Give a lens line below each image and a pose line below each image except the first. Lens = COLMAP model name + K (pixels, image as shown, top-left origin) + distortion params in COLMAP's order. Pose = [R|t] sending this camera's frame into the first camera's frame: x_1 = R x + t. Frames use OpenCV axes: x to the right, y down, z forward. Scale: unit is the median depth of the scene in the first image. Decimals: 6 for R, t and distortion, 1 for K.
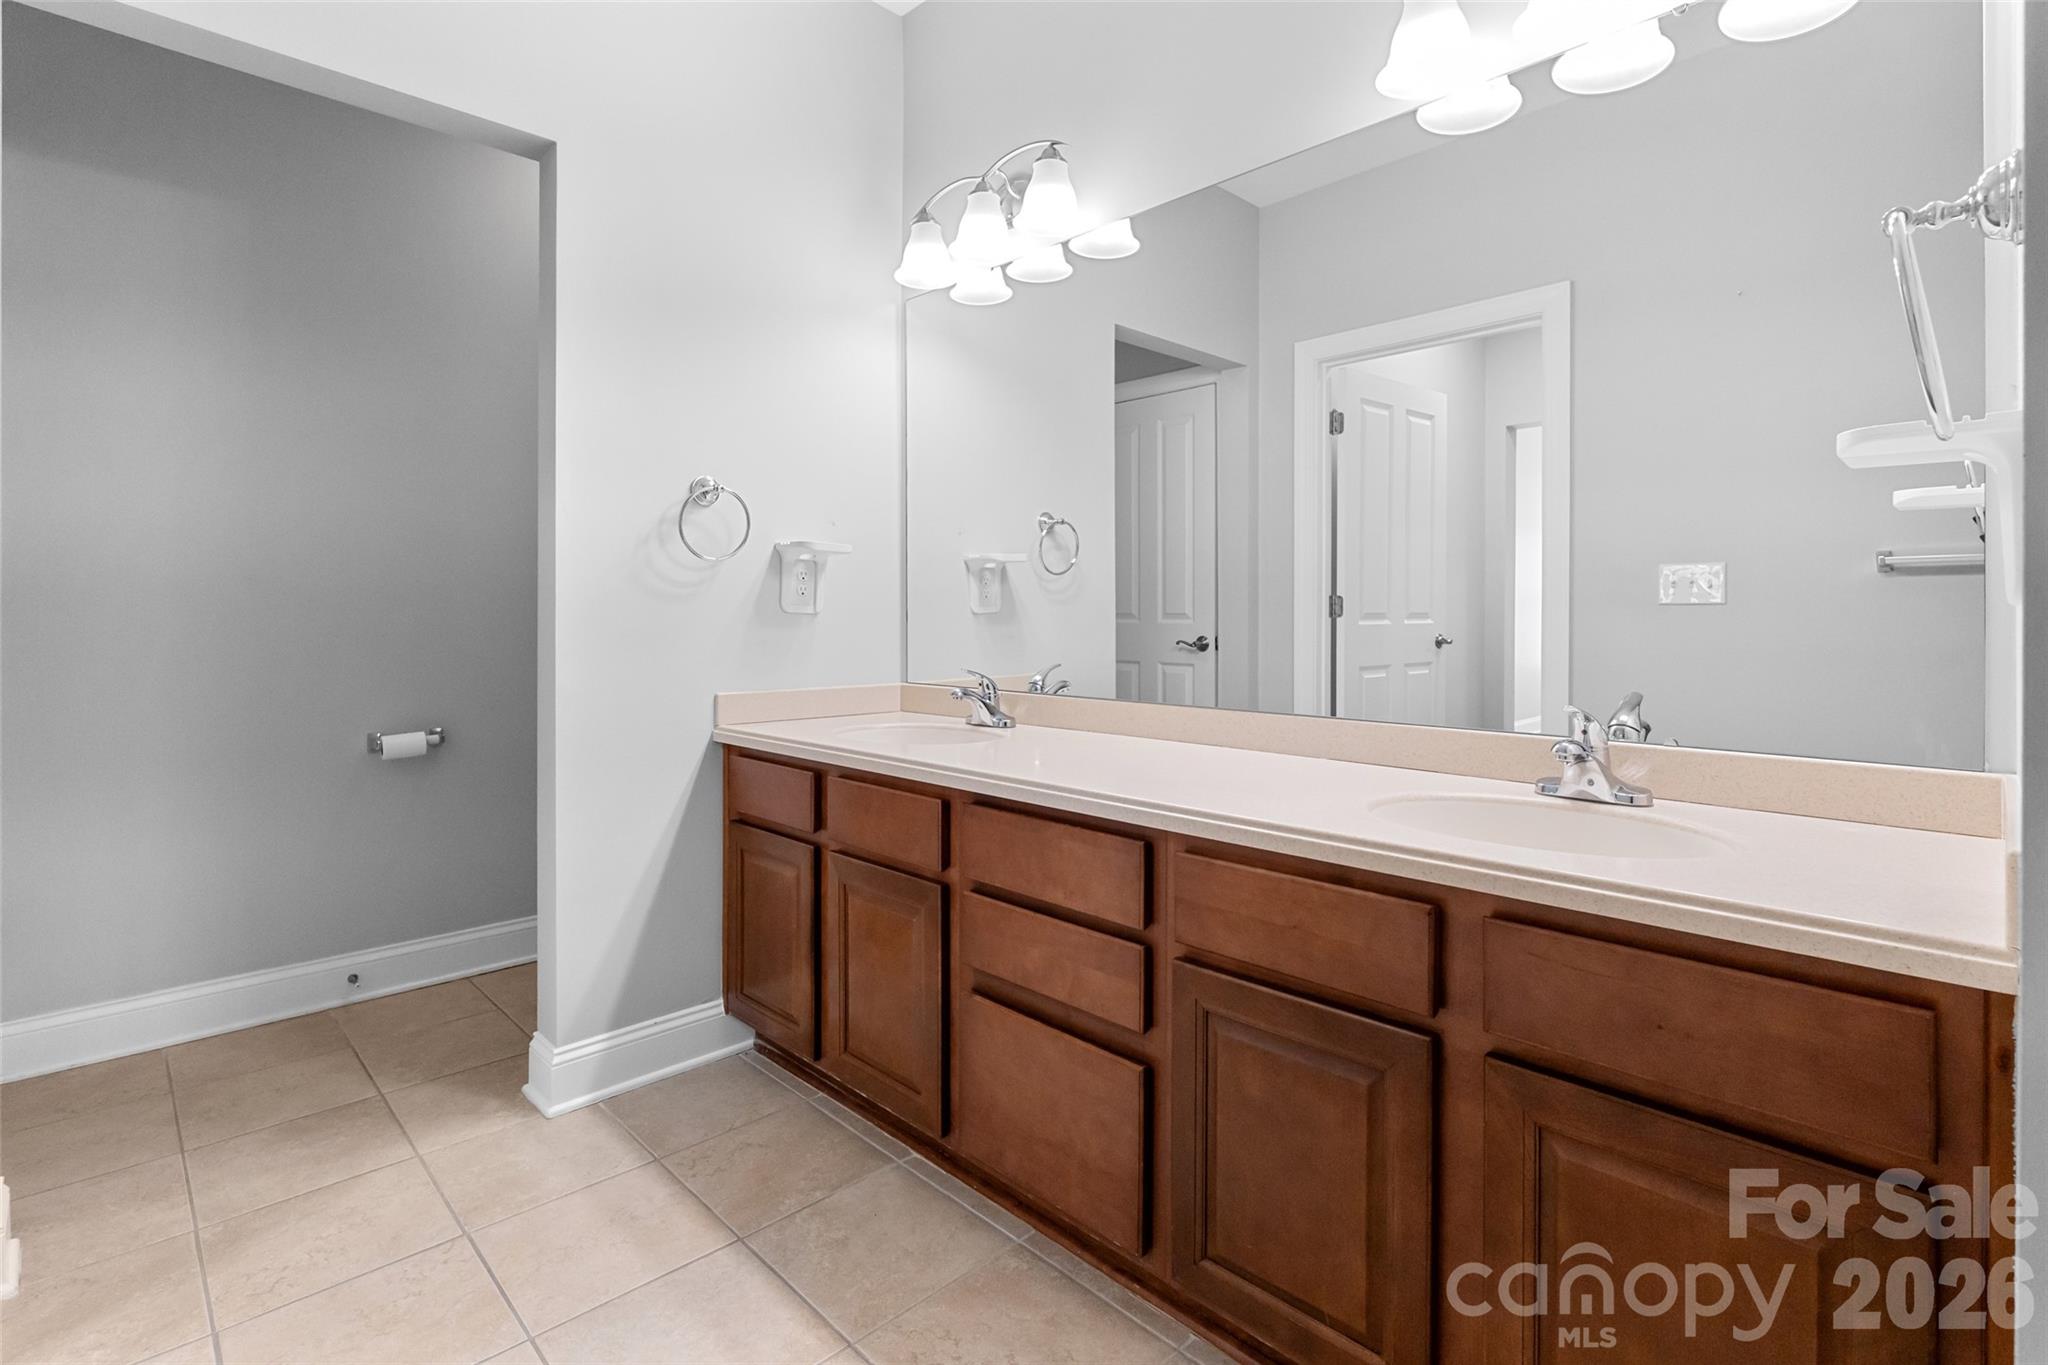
lens RADIAL K [[957.2, 0, 1027.8], [0, 957.2, 616.8], [0, 0, 1]] dist [-0.005442, 0.000280]
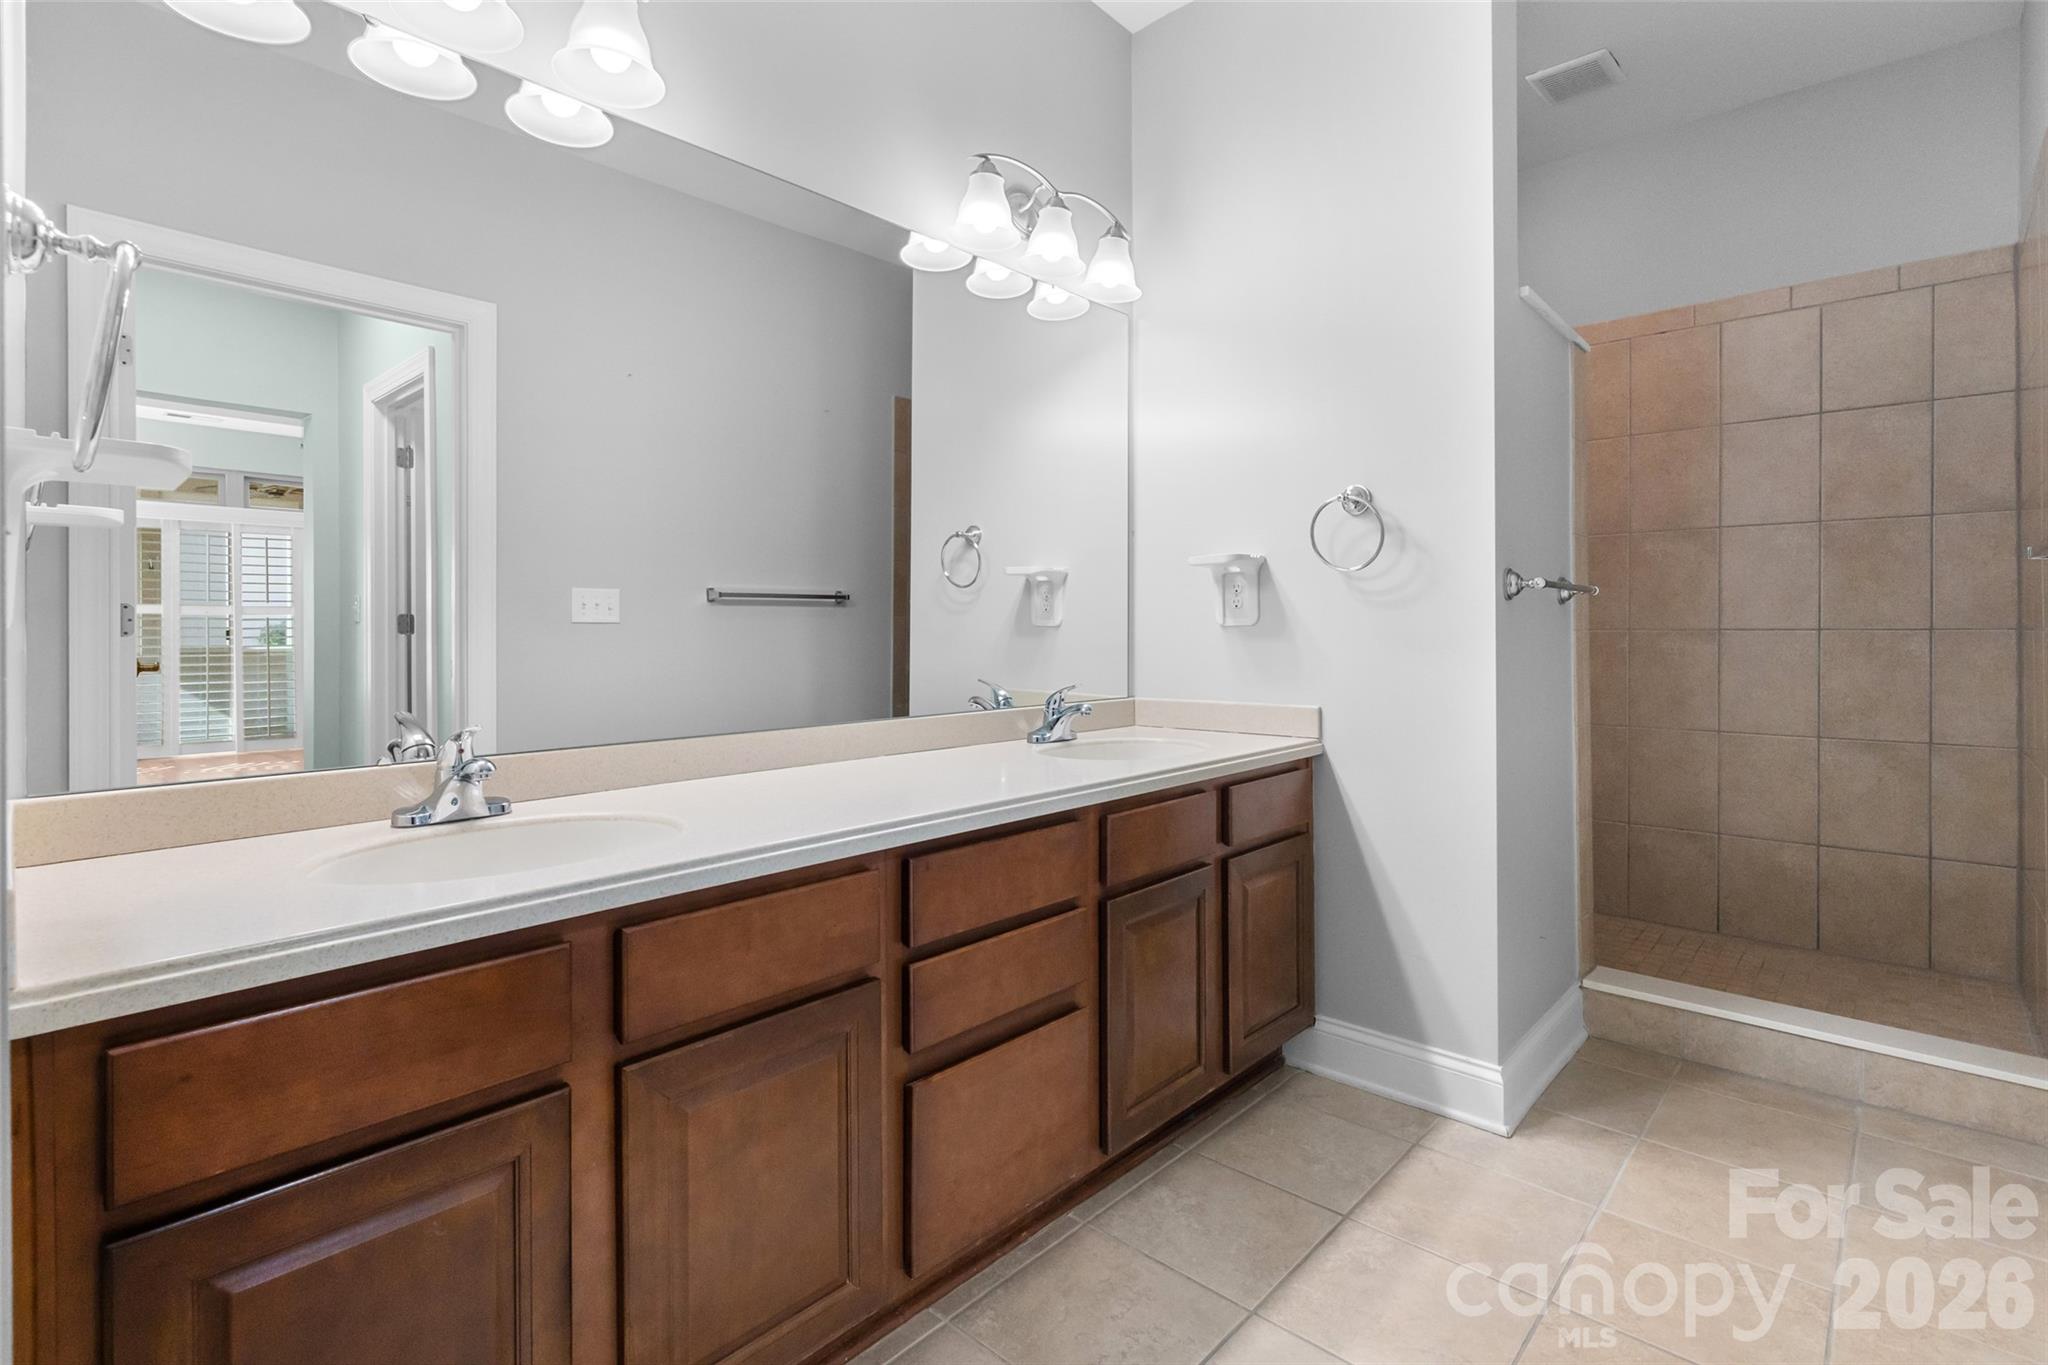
lens RADIAL K [[957.2, 0, 1032.4], [0, 957.2, 627.0], [0, 0, 1]] dist [-0.005442, 0.000280]
pose [[-0.038198, 0.001875, 0.999268, -1.000937], [0.008888, 0.999959, -0.001537, -0.003505], [-0.999231, 0.008822, -0.038213, 1.029807]]
